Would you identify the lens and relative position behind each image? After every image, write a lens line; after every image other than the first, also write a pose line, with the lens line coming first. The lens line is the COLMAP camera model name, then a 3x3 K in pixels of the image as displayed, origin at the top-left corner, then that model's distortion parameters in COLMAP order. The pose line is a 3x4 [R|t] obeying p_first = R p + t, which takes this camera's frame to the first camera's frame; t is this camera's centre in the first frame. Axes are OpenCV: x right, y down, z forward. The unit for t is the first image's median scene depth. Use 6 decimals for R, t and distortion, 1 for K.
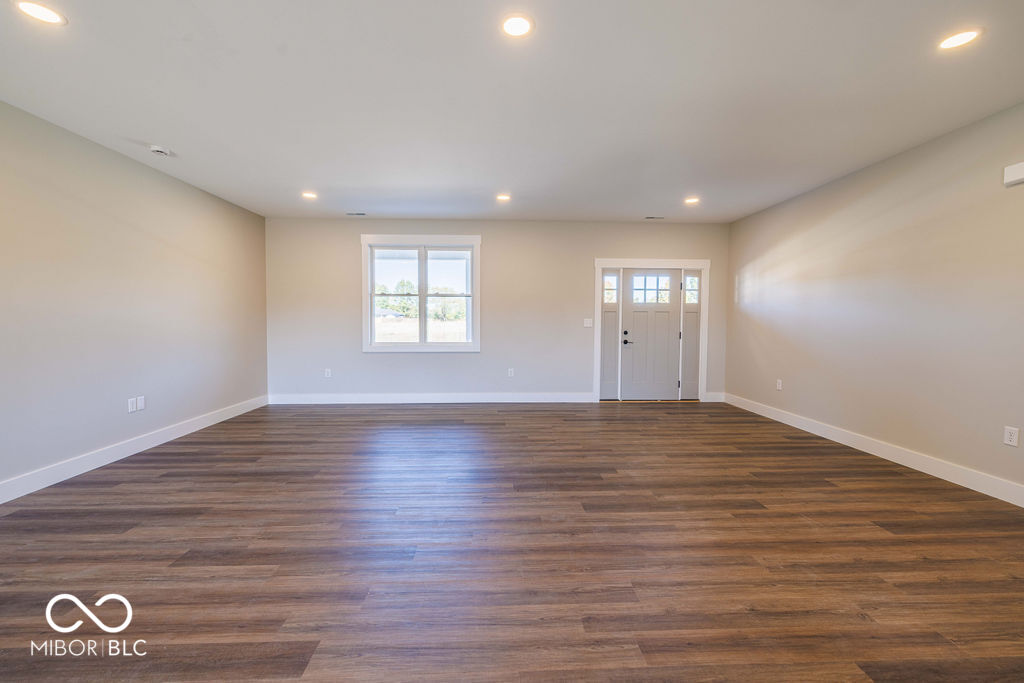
lens RADIAL K [[428.8, 0, 511.6], [0, 428.8, 337.5], [0, 0, 1]] dist [0.000224, 0.000556]
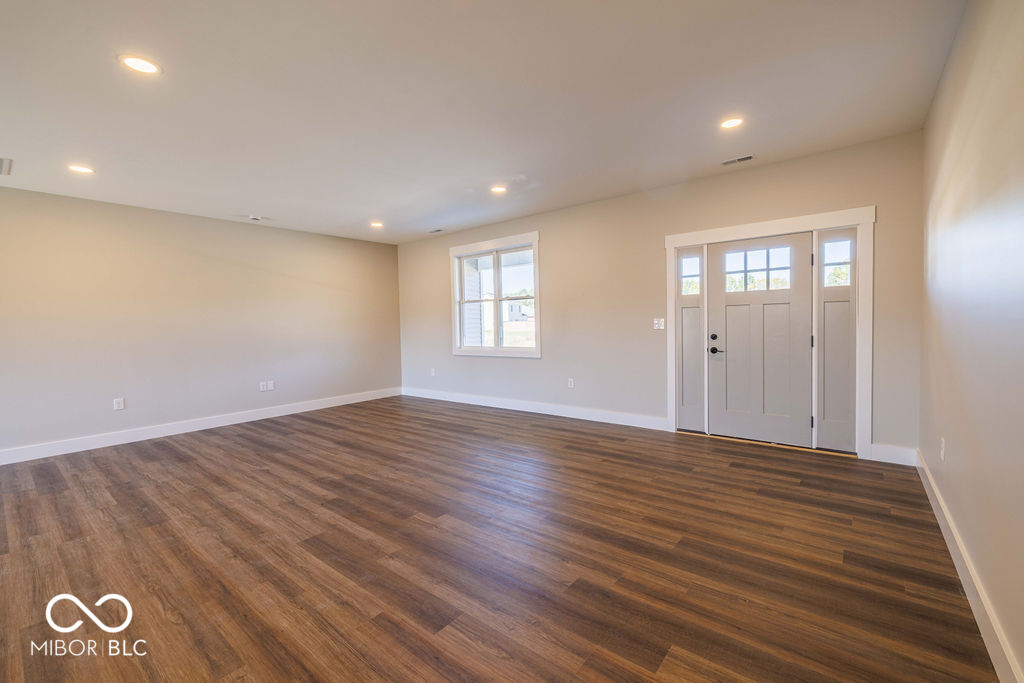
lens RADIAL K [[428.8, 0, 511.3], [0, 428.8, 336.4], [0, 0, 1]] dist [0.000224, 0.000556]
pose [[0.748564, -0.001609, -0.663060, 0.516327], [0.000315, 0.999998, -0.002071, -0.011462], [0.663062, 0.001341, 0.748563, 0.289907]]
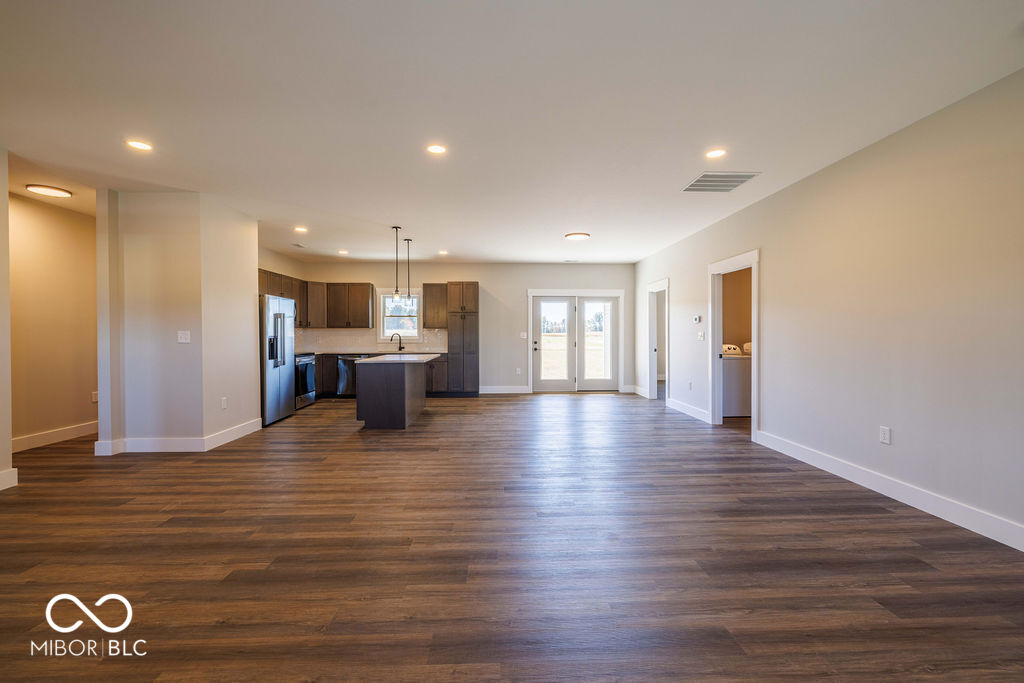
lens RADIAL K [[428.8, 0, 507.2], [0, 428.8, 336.7], [0, 0, 1]] dist [0.000224, 0.000556]
pose [[-0.999998, -0.001417, 0.001725, -0.092143], [-0.001342, 0.999098, 0.042434, -0.033956], [-0.001784, 0.042431, -0.999098, 0.947305]]
